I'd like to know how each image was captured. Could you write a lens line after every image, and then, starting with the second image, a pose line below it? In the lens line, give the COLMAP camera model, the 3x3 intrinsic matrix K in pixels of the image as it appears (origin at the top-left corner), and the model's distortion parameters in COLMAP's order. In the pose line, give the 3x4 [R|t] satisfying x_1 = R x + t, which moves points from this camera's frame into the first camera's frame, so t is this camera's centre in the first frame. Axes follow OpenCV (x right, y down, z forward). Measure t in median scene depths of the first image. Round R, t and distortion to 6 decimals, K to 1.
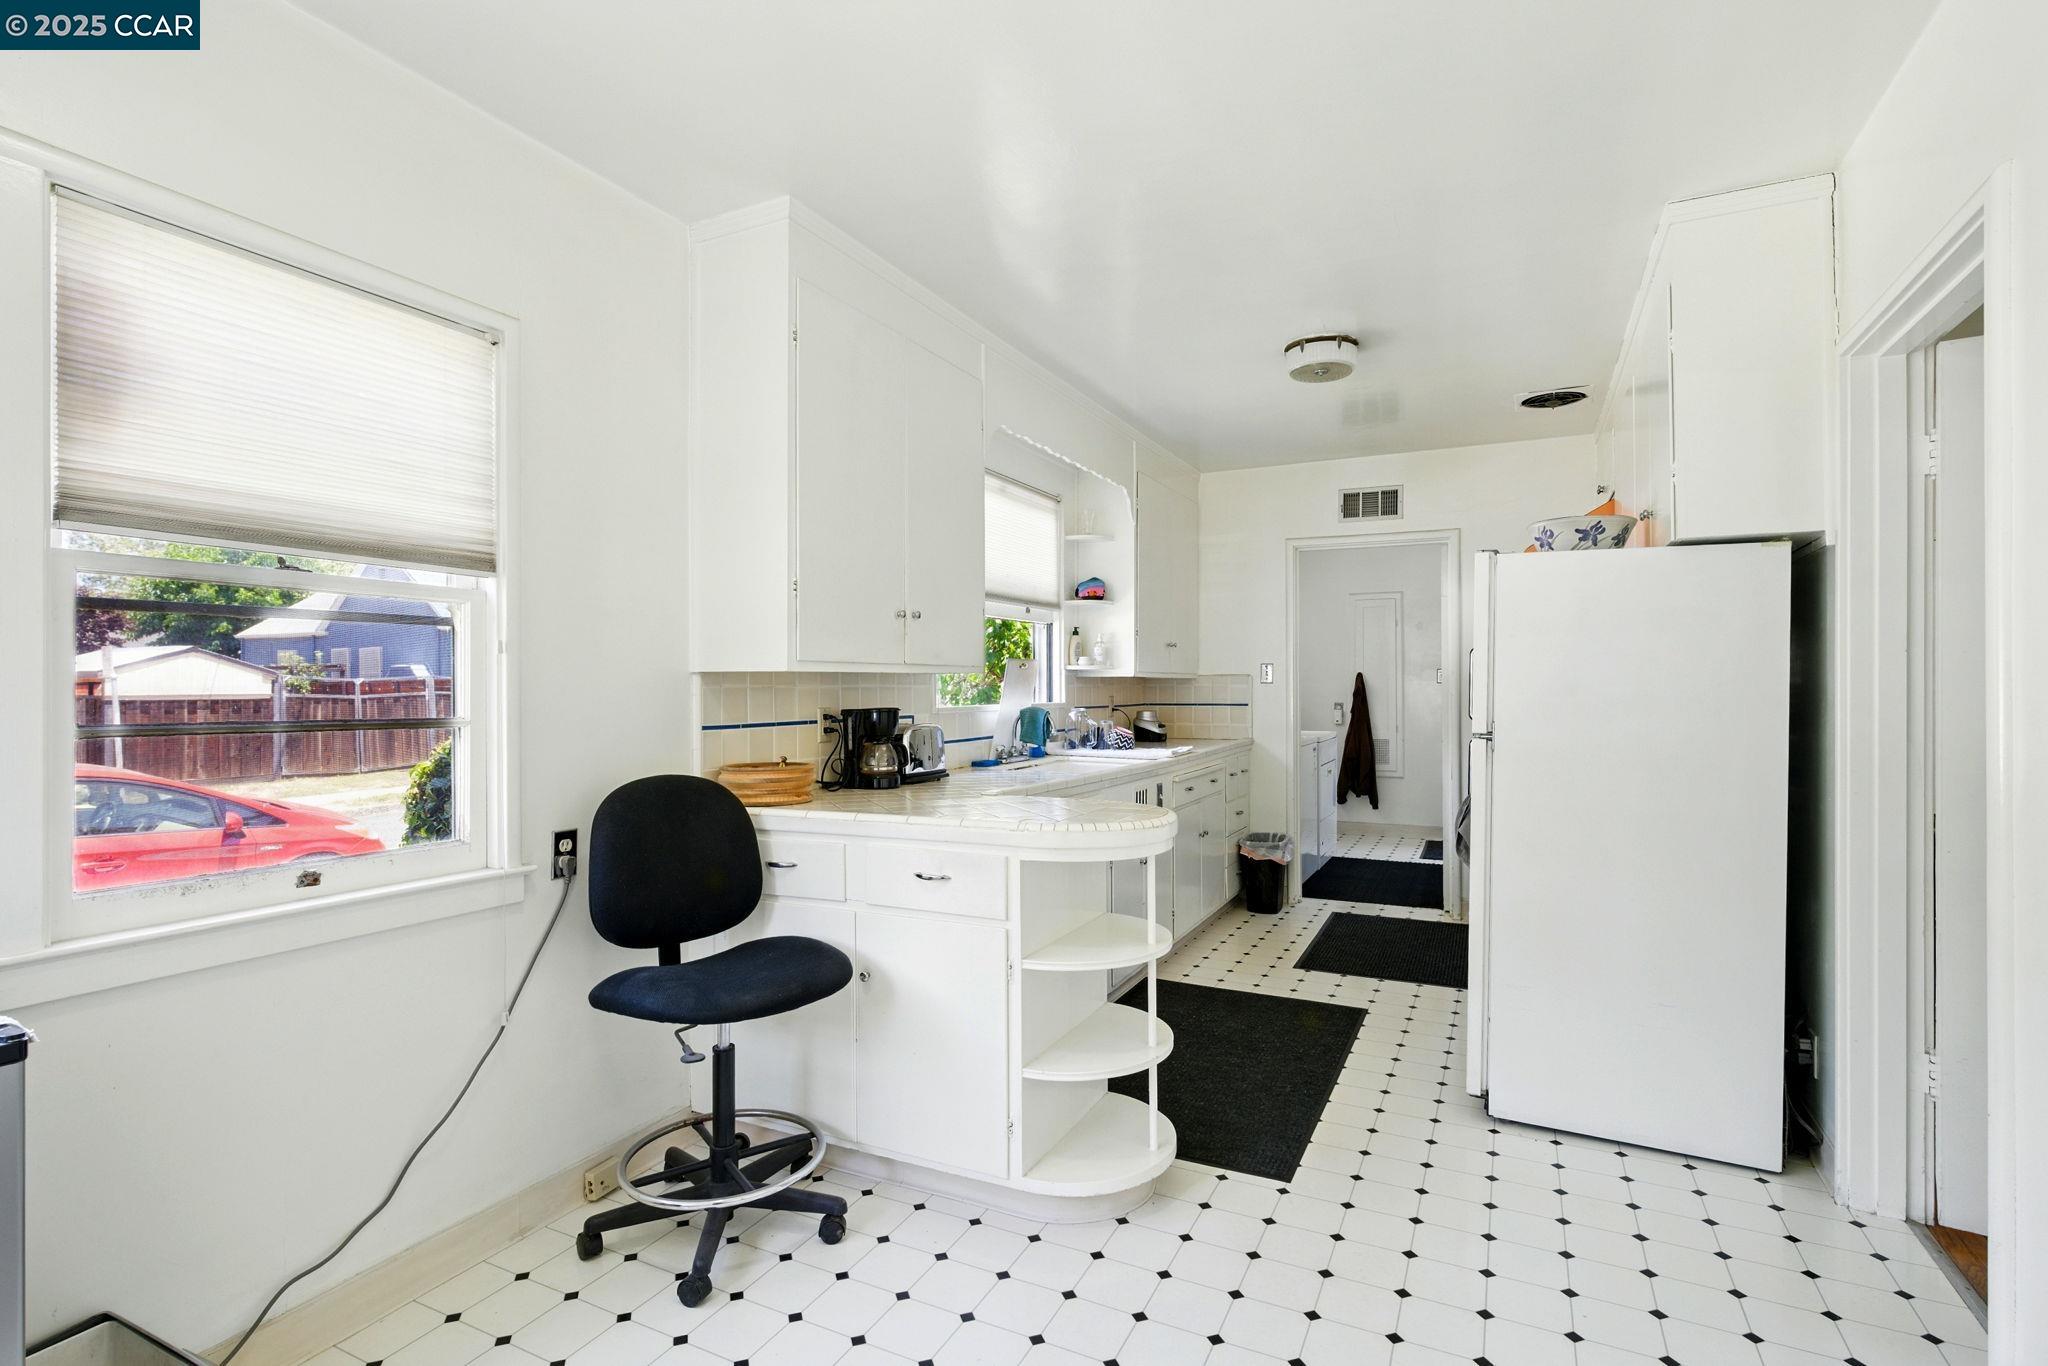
lens RADIAL K [[998.3, 0, 1017.3], [0, 998.3, 688.4], [0, 0, 1]] dist [0.001581, -0.000485]
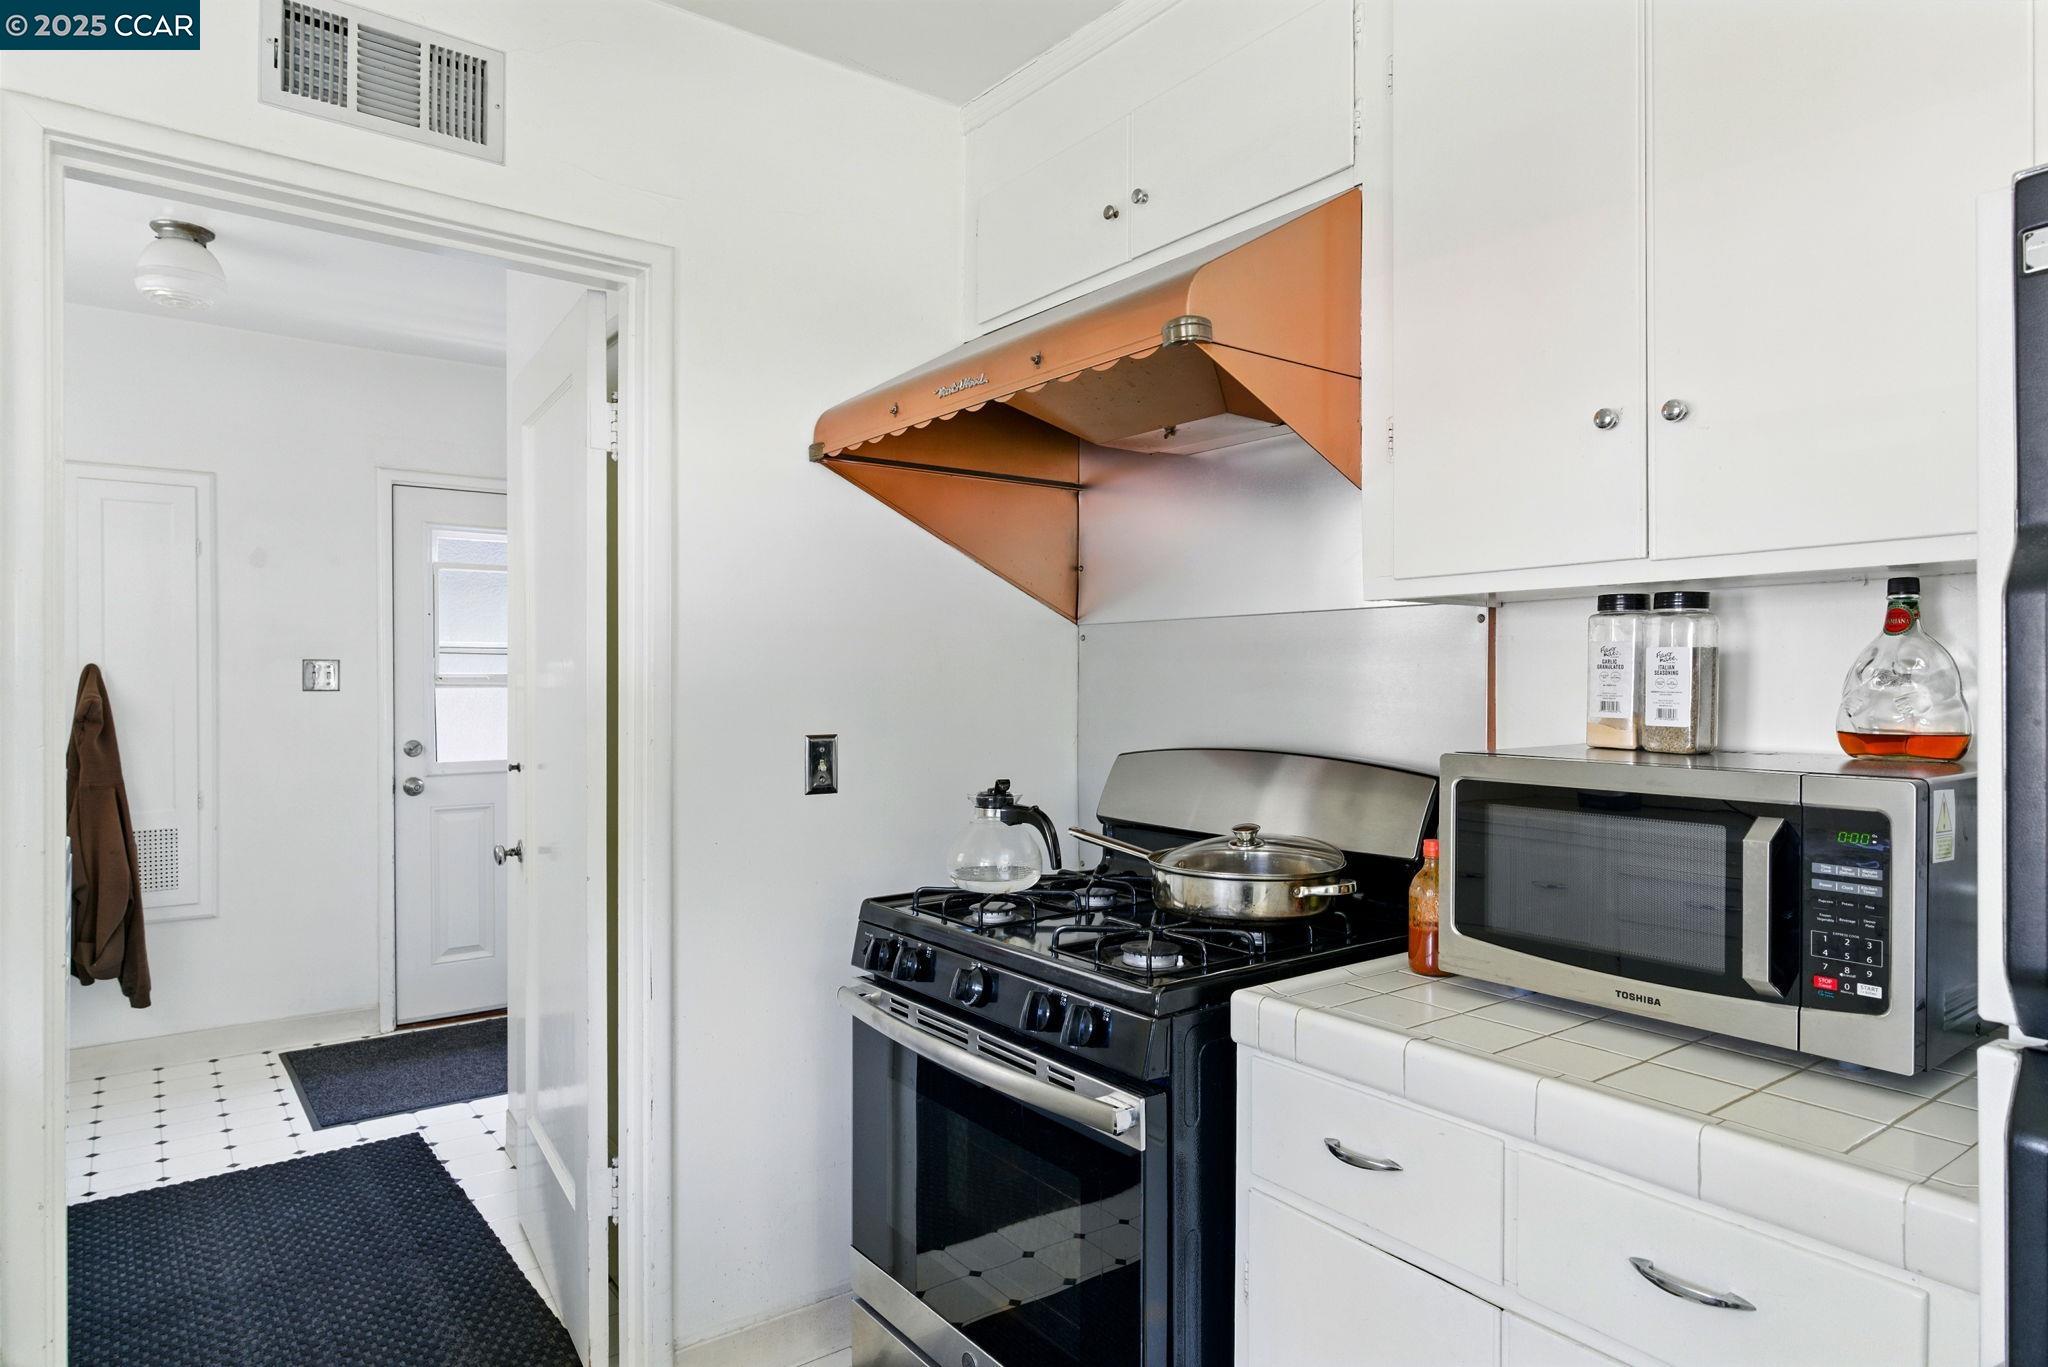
lens RADIAL K [[1201.6, 0, 1037.7], [0, 1201.6, 688.0], [0, 0, 1]] dist [-0.000251, 0.000157]
pose [[0.445391, -0.001354, 0.895335, 0.172237], [-0.002647, 0.999992, 0.002829, -0.016436], [-0.895332, -0.003630, 0.445384, 0.898666]]
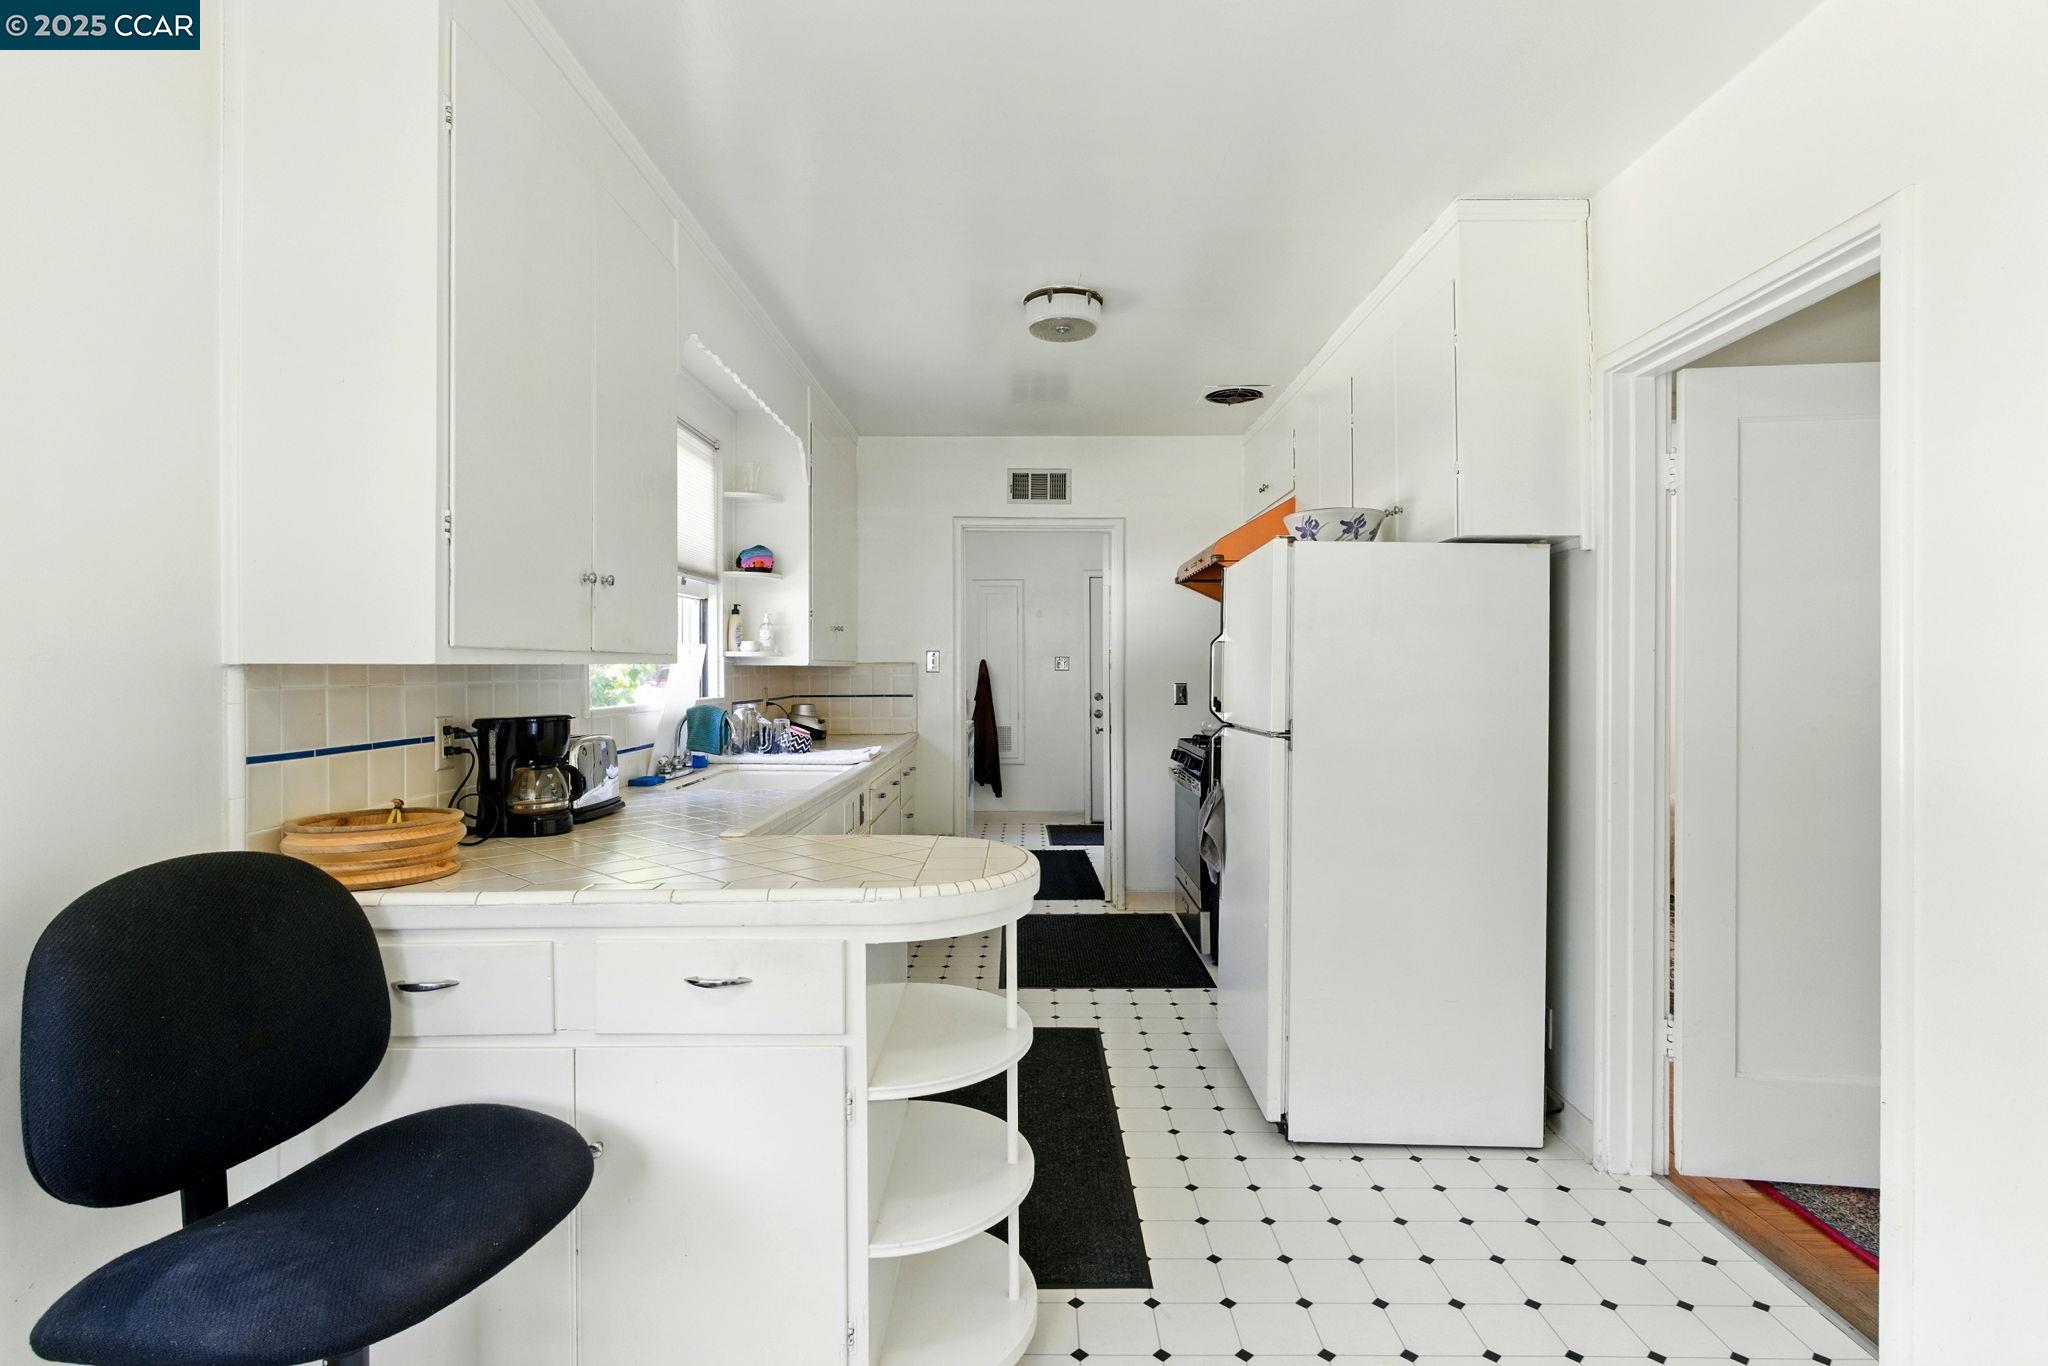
lens RADIAL K [[1006.0, 0, 1031.9], [0, 1006.0, 671.4], [0, 0, 1]] dist [0.000233, 0.000014]
pose [[0.893317, -0.000011, 0.449427, -0.114523], [-0.000321, 1.000000, 0.000662, -0.008652], [-0.449427, -0.000735, 0.893317, 0.183924]]
